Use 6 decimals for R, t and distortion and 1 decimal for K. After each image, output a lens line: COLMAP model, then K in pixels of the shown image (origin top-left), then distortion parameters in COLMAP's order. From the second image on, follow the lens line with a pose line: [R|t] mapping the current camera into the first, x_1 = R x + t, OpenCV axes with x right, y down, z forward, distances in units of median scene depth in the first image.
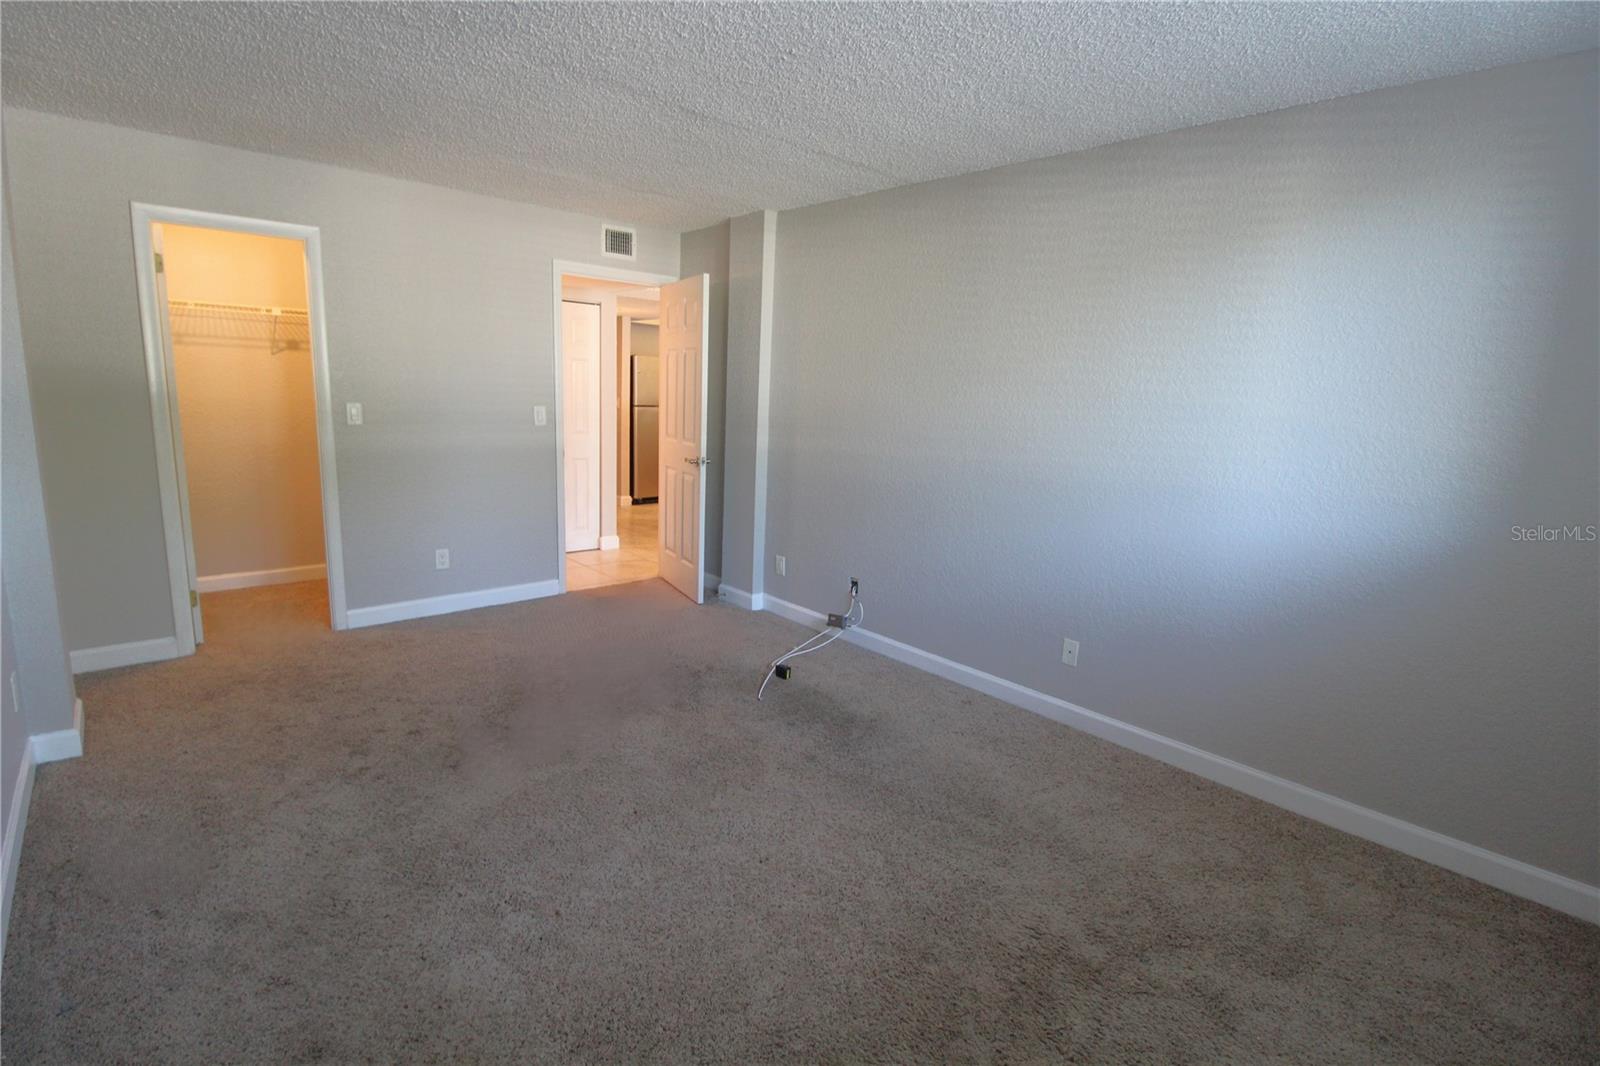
lens RADIAL K [[743.6, 0, 789.8], [0, 743.6, 528.1], [0, 0, 1]] dist [-0.000994, -0.011642]
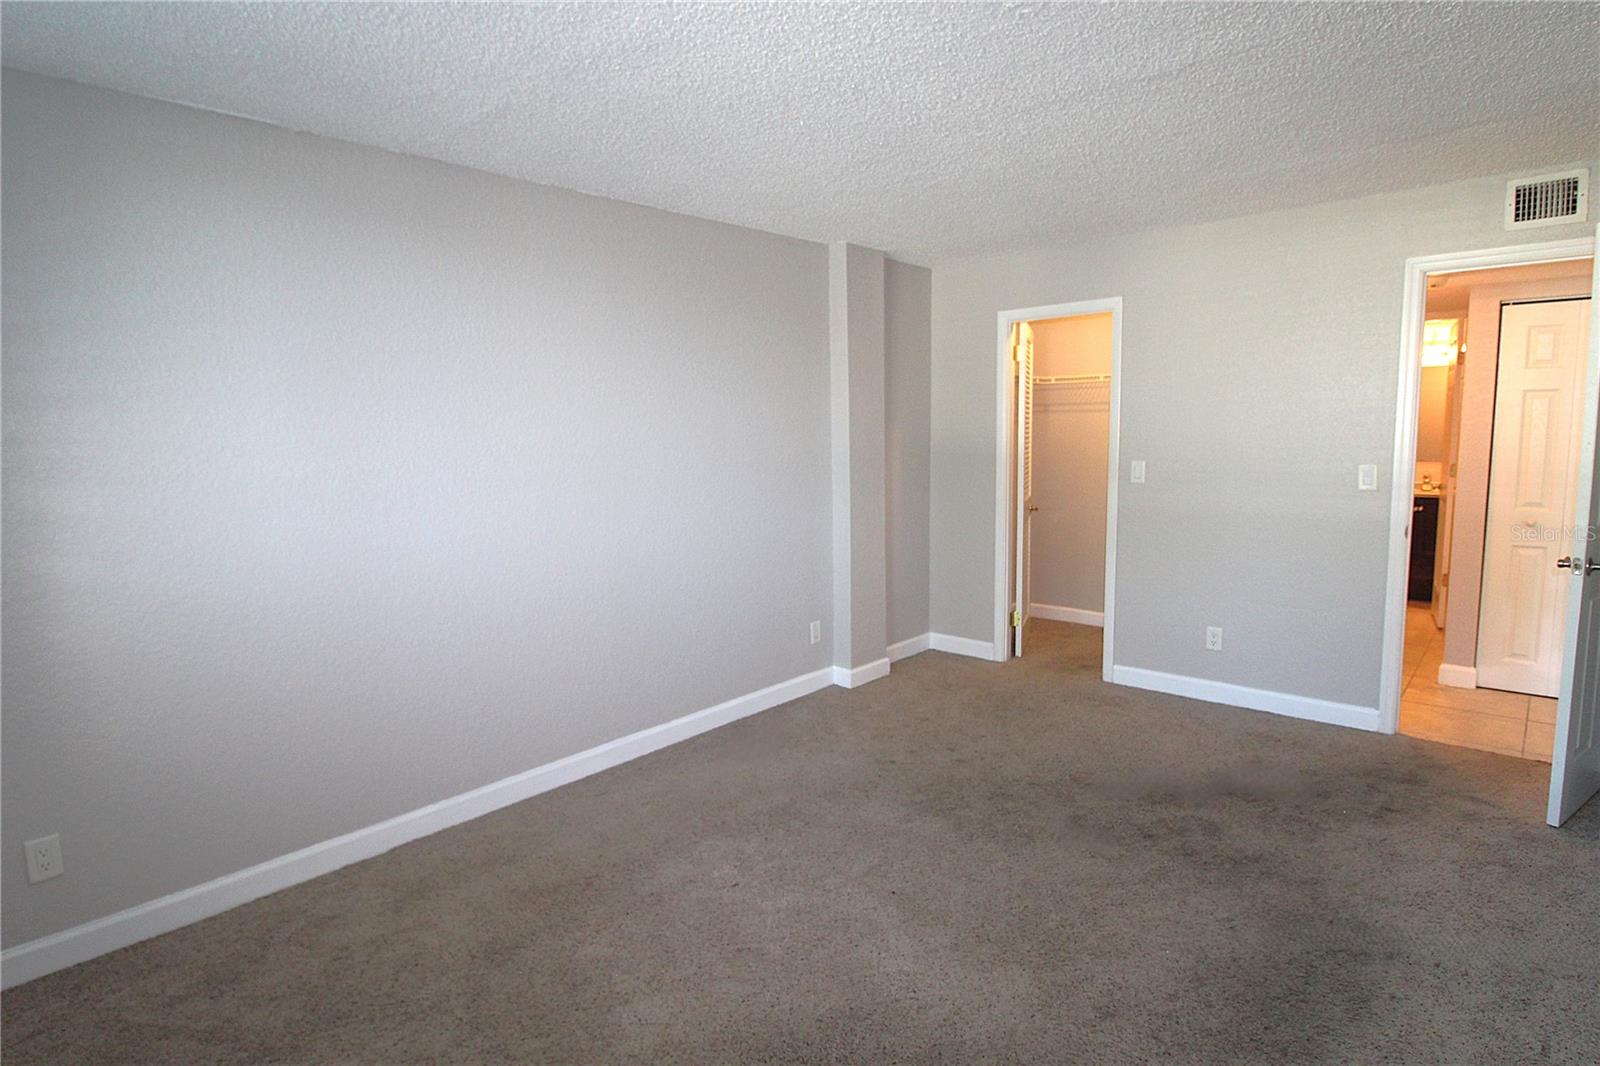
lens RADIAL K [[838.8, 0, 800.0], [0, 838.8, 533.0], [0, 0, 1]] dist [-0.000695, -0.000086]
pose [[0.117752, 0.078859, -0.989907, 0.495754], [-0.167349, 0.984161, 0.058495, -0.063280], [0.978840, 0.158772, 0.129084, 0.433662]]
